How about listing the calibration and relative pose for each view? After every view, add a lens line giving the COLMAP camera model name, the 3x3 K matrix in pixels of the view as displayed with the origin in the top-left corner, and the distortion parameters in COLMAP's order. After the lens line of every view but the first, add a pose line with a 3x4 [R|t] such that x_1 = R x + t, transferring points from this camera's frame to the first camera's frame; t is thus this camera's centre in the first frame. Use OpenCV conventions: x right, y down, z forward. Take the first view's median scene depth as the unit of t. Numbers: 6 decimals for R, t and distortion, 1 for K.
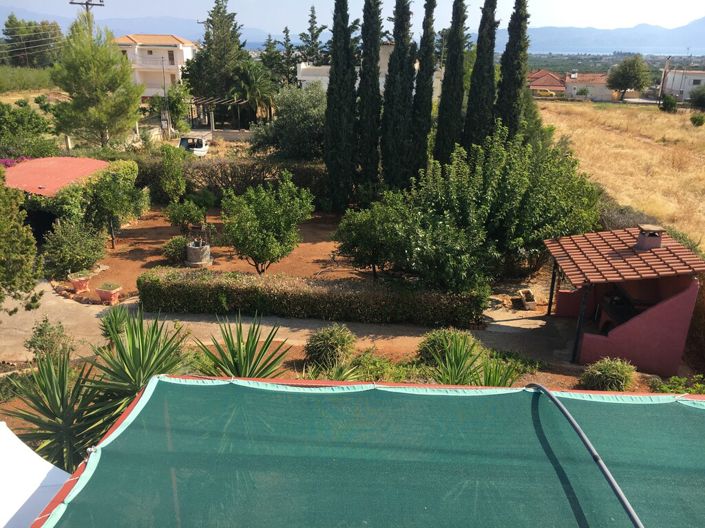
lens RADIAL K [[591.7, 0, 355.8], [0, 591.7, 261.7], [0, 0, 1]] dist [0.041512, -0.023572]
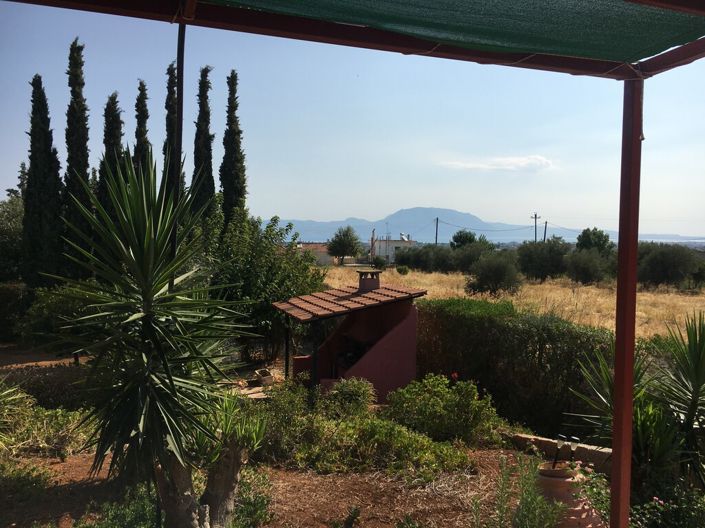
lens RADIAL K [[591.7, 0, 349.5], [0, 591.7, 265.7], [0, 0, 1]] dist [0.041512, -0.023572]
pose [[0.914659, -0.023569, 0.403538, 0.034150], [0.141091, 0.954128, -0.264071, 0.117021], [-0.378804, 0.298470, 0.876027, 0.075138]]
